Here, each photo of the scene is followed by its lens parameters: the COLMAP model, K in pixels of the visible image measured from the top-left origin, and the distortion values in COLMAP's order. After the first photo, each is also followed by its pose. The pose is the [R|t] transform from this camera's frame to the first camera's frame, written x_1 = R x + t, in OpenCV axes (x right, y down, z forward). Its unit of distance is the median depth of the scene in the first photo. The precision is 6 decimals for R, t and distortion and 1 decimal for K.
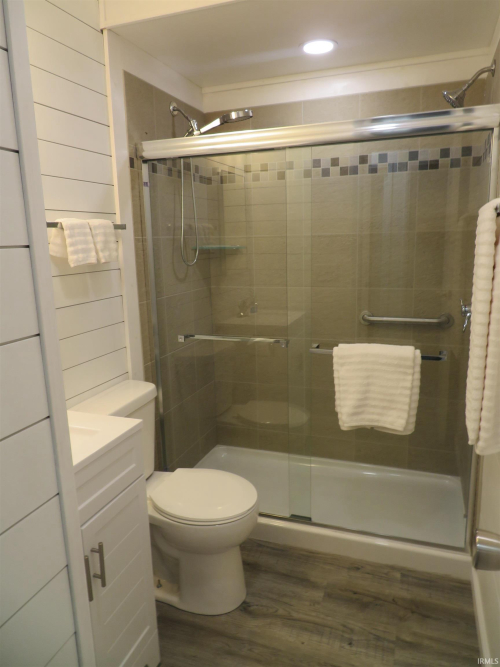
lens RADIAL K [[473.0, 0, 249.6], [0, 473.0, 337.1], [0, 0, 1]] dist [-0.018980, 0.012730]
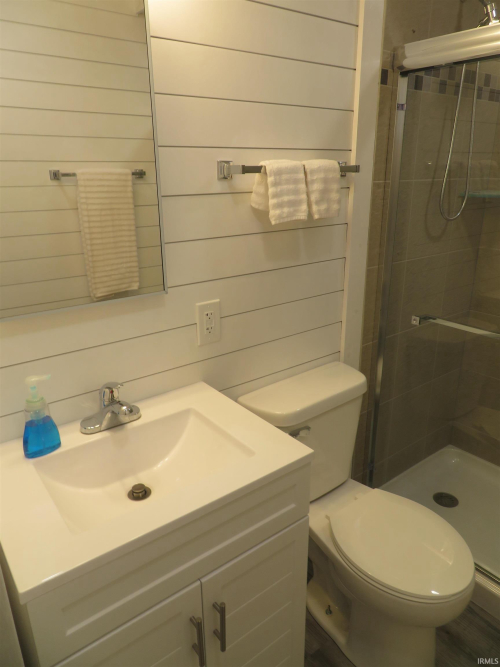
lens RADIAL K [[473.0, 0, 250.0], [0, 473.0, 336.7], [0, 0, 1]] dist [-0.018980, 0.012730]
pose [[0.845731, 0.190544, -0.498429, 0.013956], [-0.117587, 0.977659, 0.174228, -0.077152], [0.520492, -0.088741, 0.849243, 0.232622]]
